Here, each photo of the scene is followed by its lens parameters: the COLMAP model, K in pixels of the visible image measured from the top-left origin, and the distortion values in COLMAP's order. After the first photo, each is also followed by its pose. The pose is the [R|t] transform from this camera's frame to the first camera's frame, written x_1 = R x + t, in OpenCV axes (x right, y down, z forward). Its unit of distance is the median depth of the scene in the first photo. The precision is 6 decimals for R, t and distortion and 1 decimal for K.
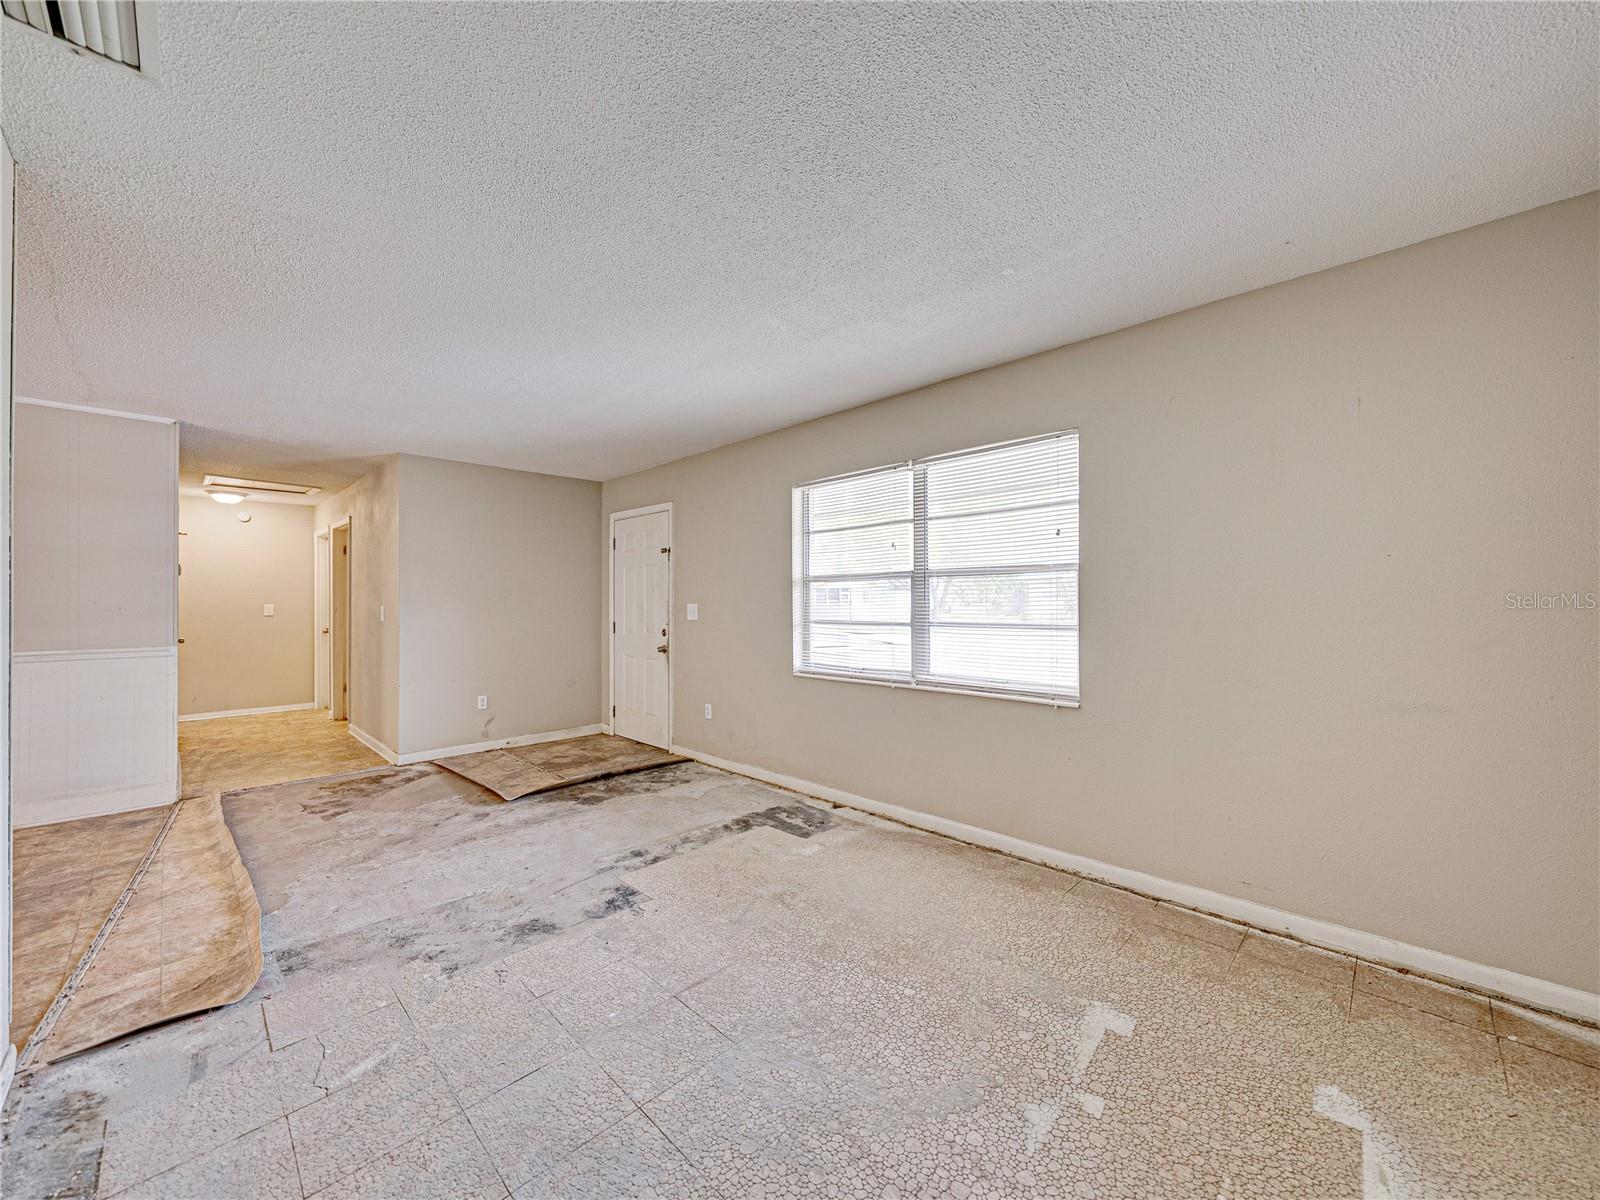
lens RADIAL K [[618.0, 0, 808.8], [0, 618.0, 598.8], [0, 0, 1]] dist [-0.003863, 0.000999]
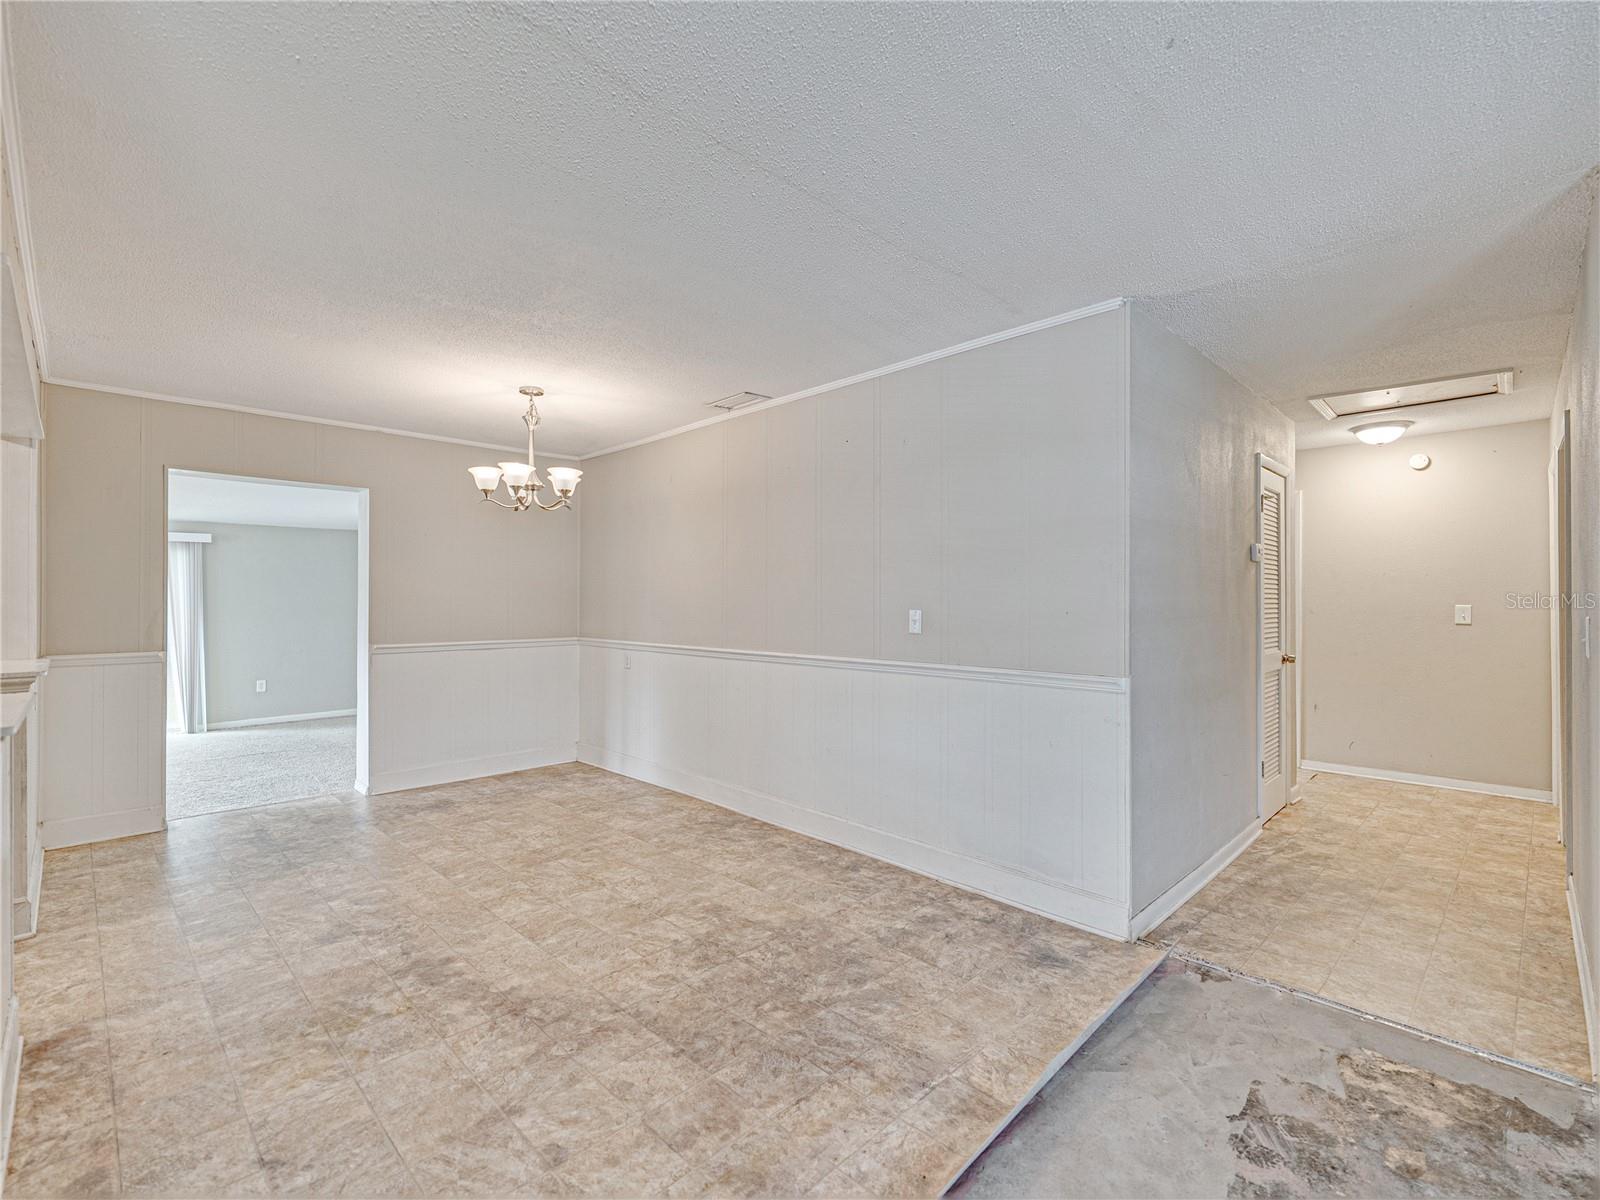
lens RADIAL K [[725.7, 0, 802.0], [0, 725.7, 599.9], [0, 0, 1]] dist [-0.002809, 0.001002]
pose [[-0.018498, 0.004465, -0.999819, -0.363293], [0.005340, 0.999976, 0.004367, -0.003760], [0.999815, -0.005258, -0.018521, 0.783848]]
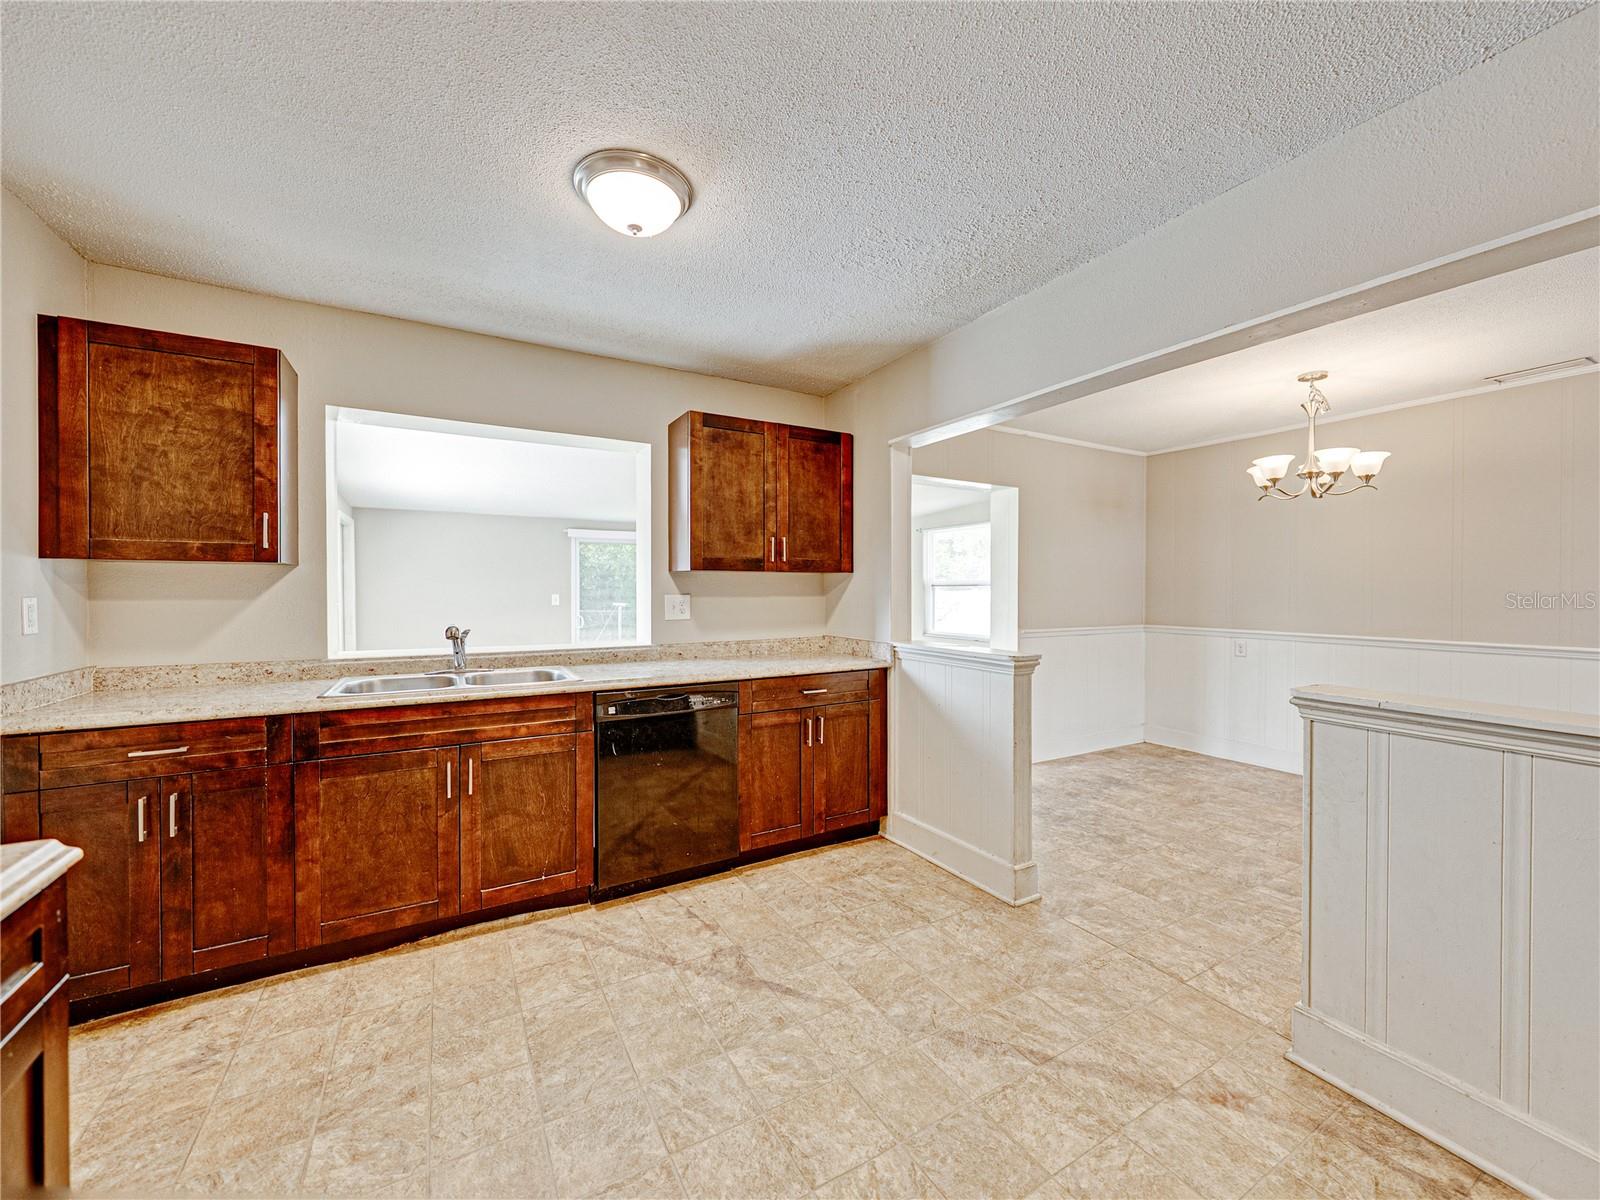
lens RADIAL K [[618.0, 0, 809.2], [0, 618.0, 595.4], [0, 0, 1]] dist [-0.003863, 0.000999]
pose [[-0.280145, 0.012718, -0.959873, -0.362128], [0.006898, 0.999913, 0.011235, -0.005617], [0.959933, -0.003474, -0.280208, -0.119262]]
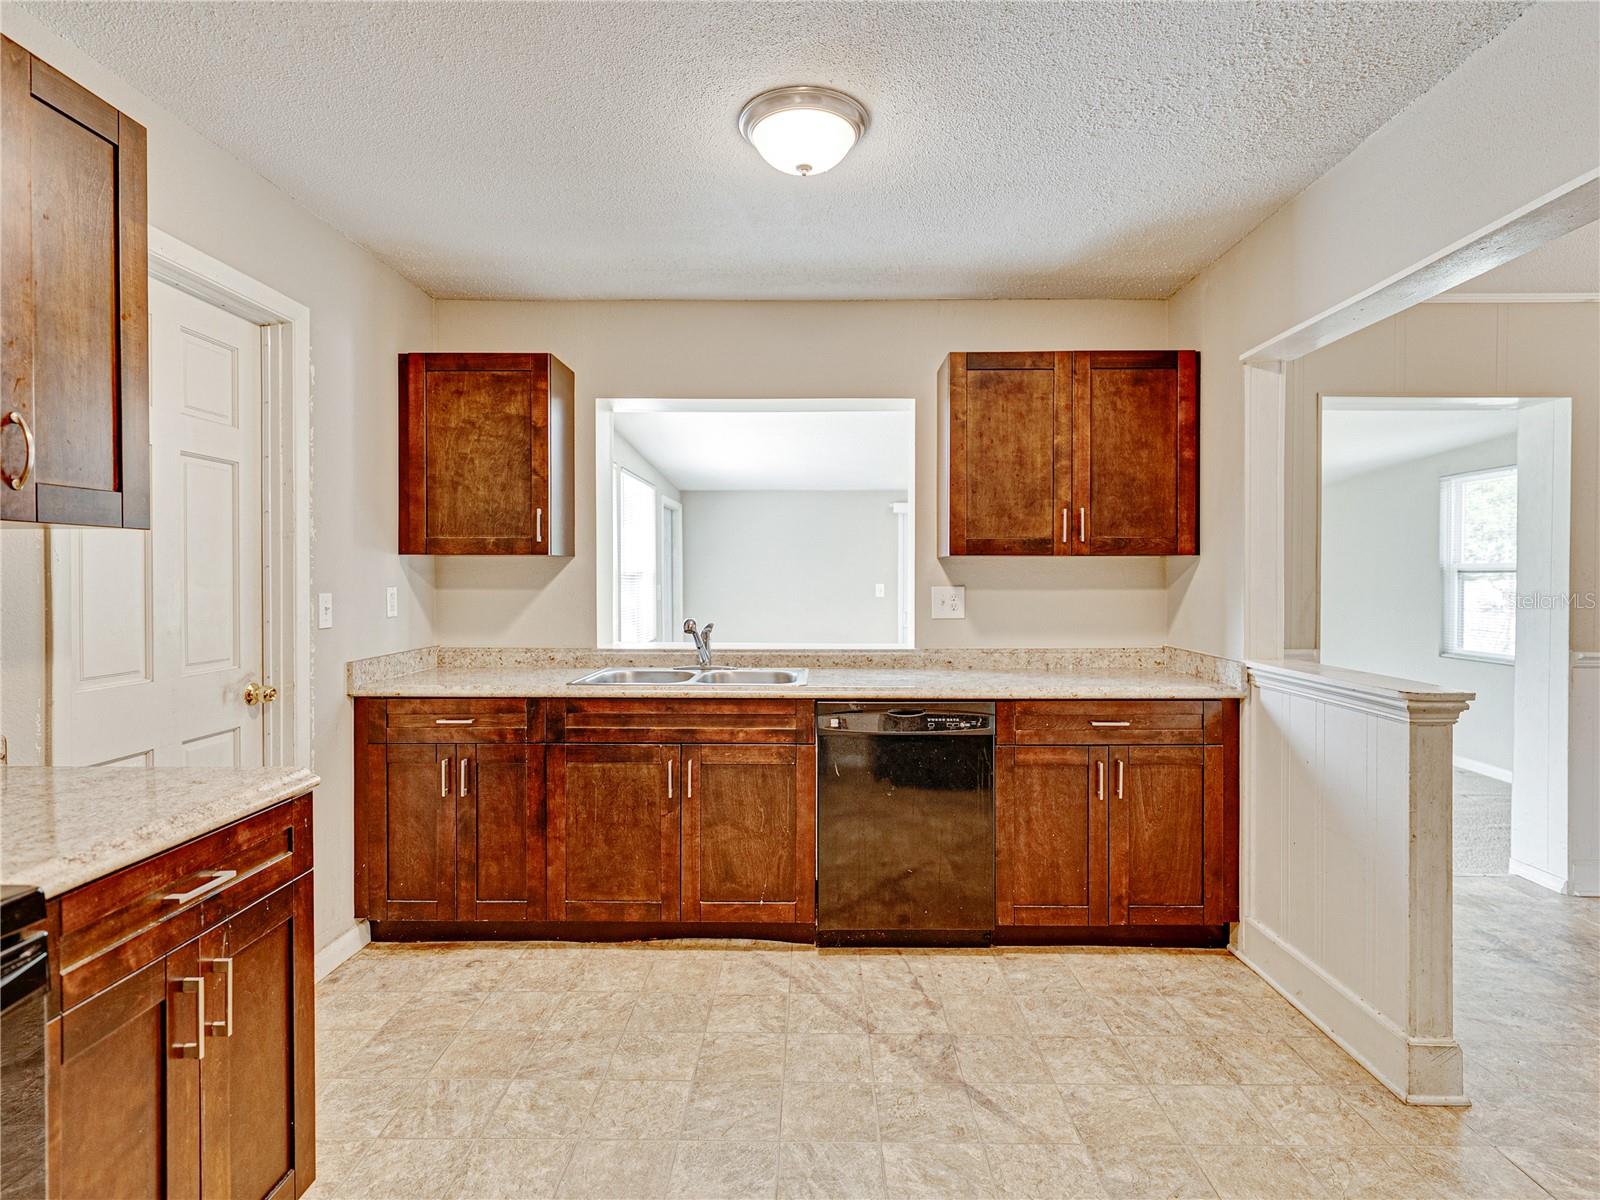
lens RADIAL K [[844.8, 0, 813.7], [0, 844.8, 586.1], [0, 0, 1]] dist [0.005069, -0.002407]
pose [[-0.729649, 0.012157, -0.683713, -0.399776], [0.007189, 0.999923, 0.010108, -0.009473], [0.683784, 0.002460, -0.729681, 0.051262]]
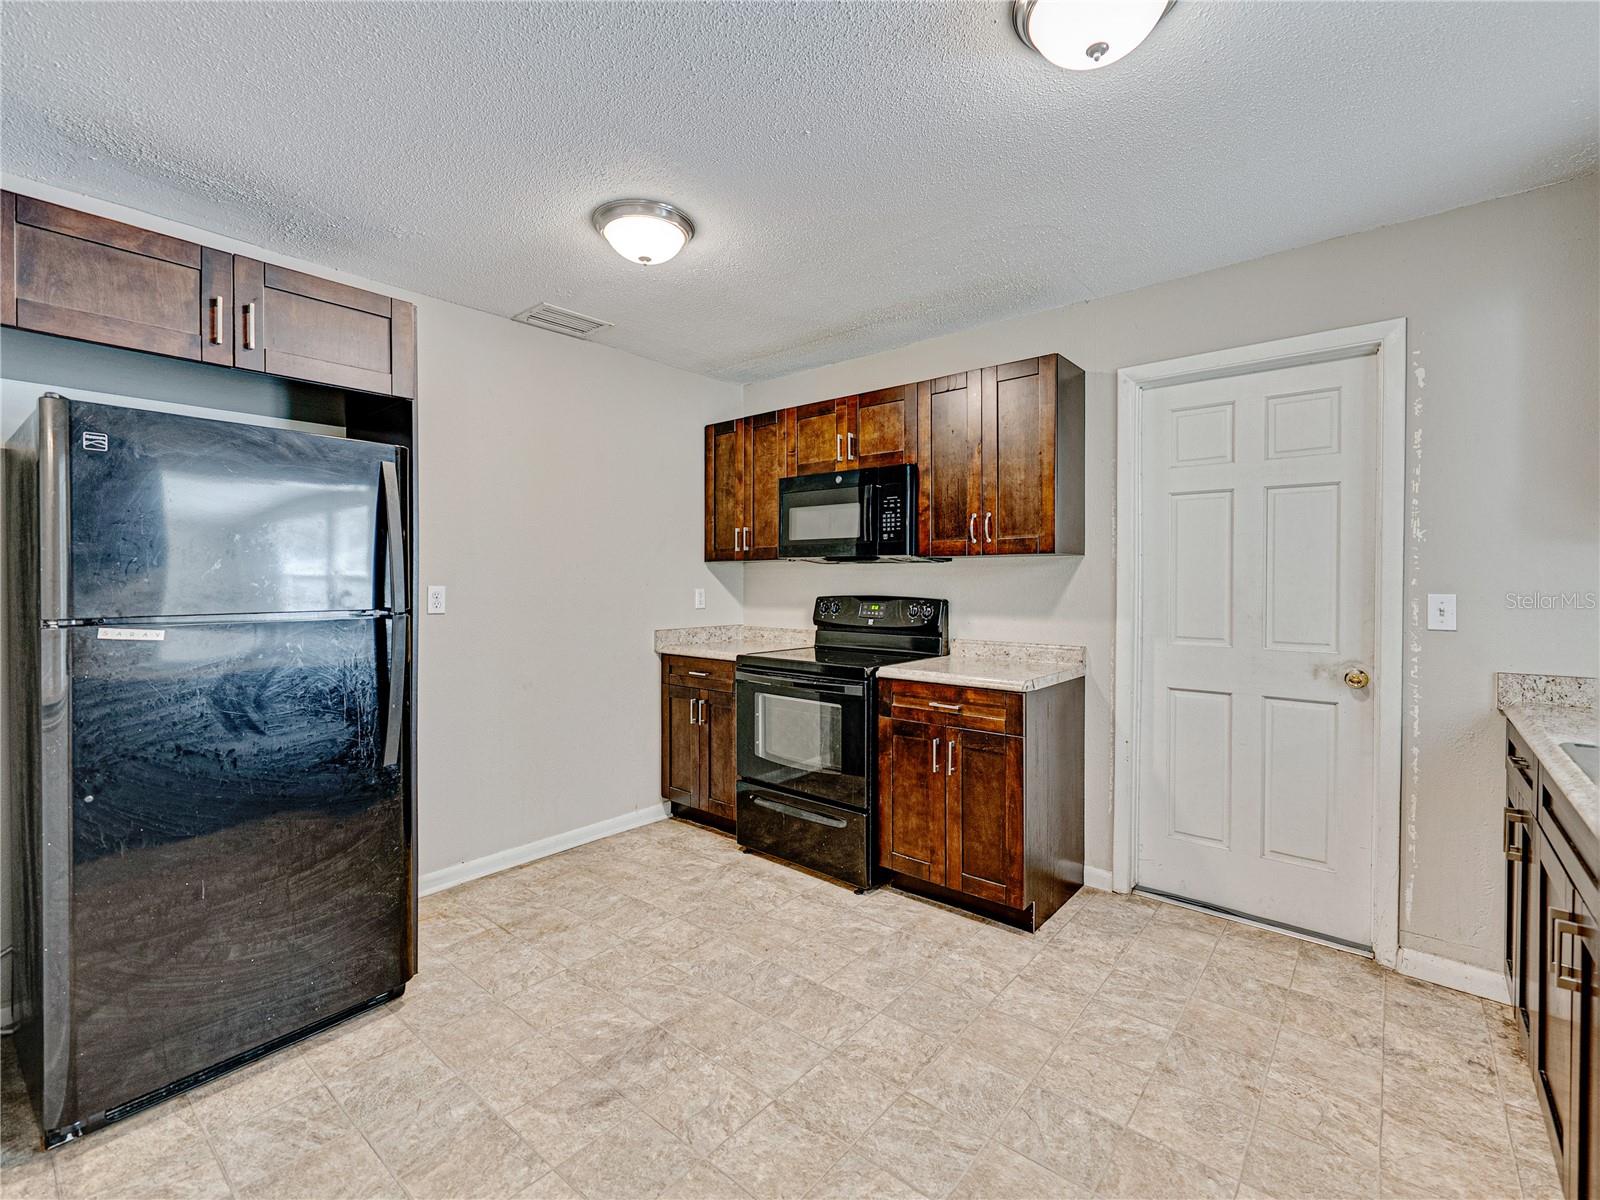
lens RADIAL K [[719.0, 0, 799.7], [0, 719.0, 584.9], [0, 0, 1]] dist [0.002254, -0.000539]
pose [[-0.063627, -0.002409, 0.997971, -1.210841], [-0.006310, 0.999978, 0.002011, -0.004414], [-0.997954, -0.006170, -0.063641, -0.206370]]
